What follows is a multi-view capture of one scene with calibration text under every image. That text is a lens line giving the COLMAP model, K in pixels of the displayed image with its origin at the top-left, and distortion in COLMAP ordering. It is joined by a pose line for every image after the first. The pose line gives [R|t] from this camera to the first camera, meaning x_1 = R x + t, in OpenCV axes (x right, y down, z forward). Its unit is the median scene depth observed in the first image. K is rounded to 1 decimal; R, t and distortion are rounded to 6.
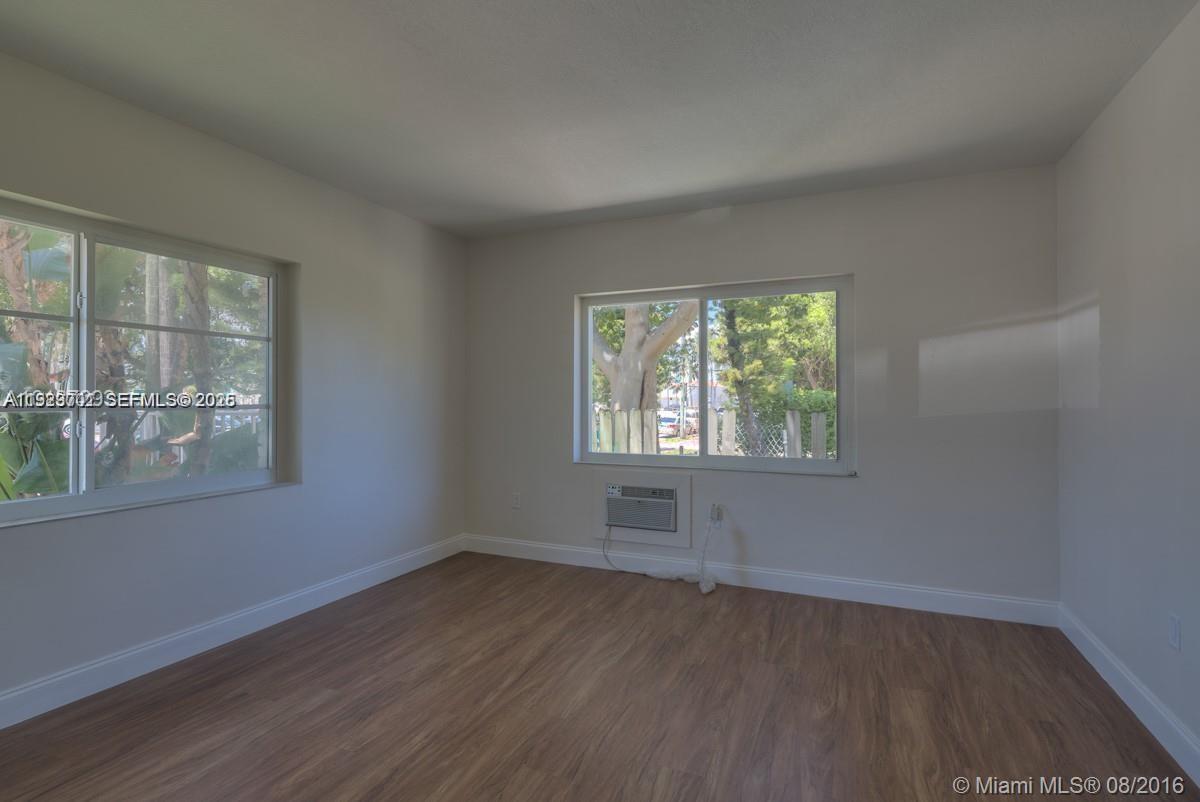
lens RADIAL K [[582.5, 0, 584.3], [0, 582.5, 394.9], [0, 0, 1]] dist [0.000492, -0.000729]
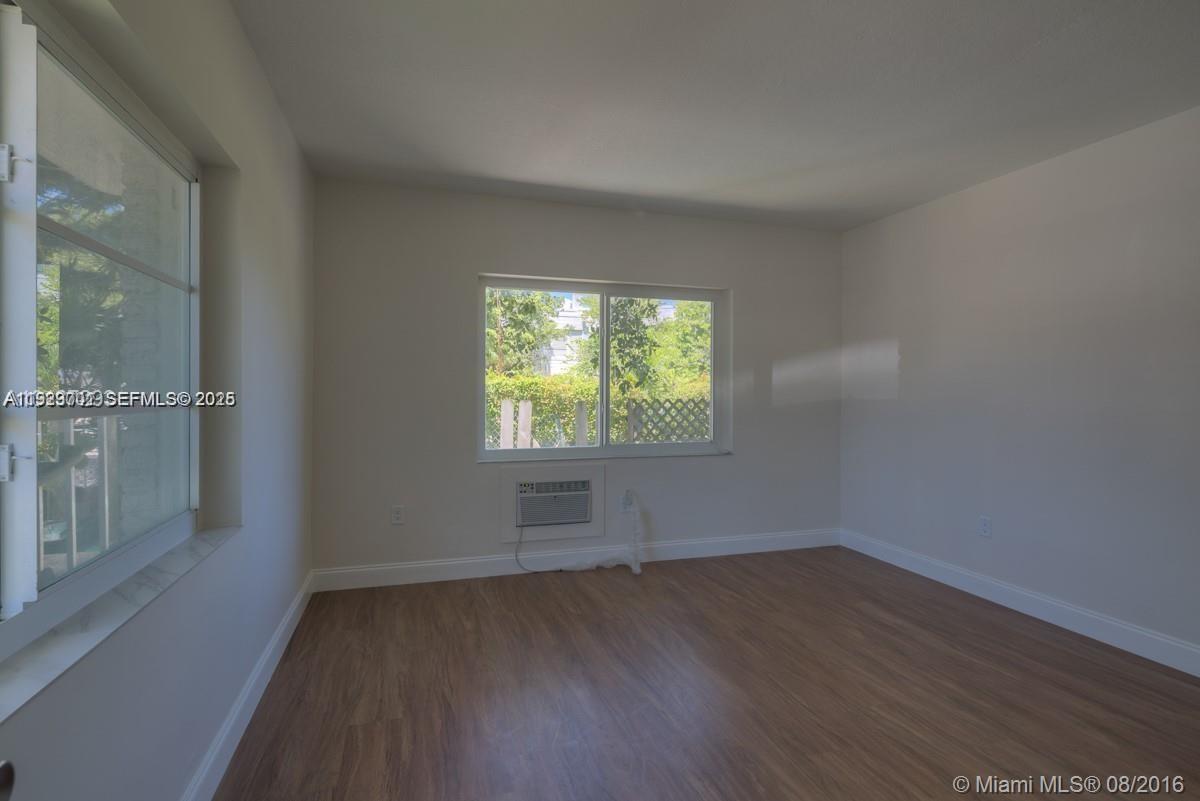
lens RADIAL K [[582.5, 0, 584.3], [0, 582.5, 394.4], [0, 0, 1]] dist [0.000492, -0.000729]
pose [[0.749091, -0.001909, 0.662465, -0.557647], [-0.009763, 0.999855, 0.013920, -0.001392], [-0.662396, -0.016895, 0.748964, 0.266281]]
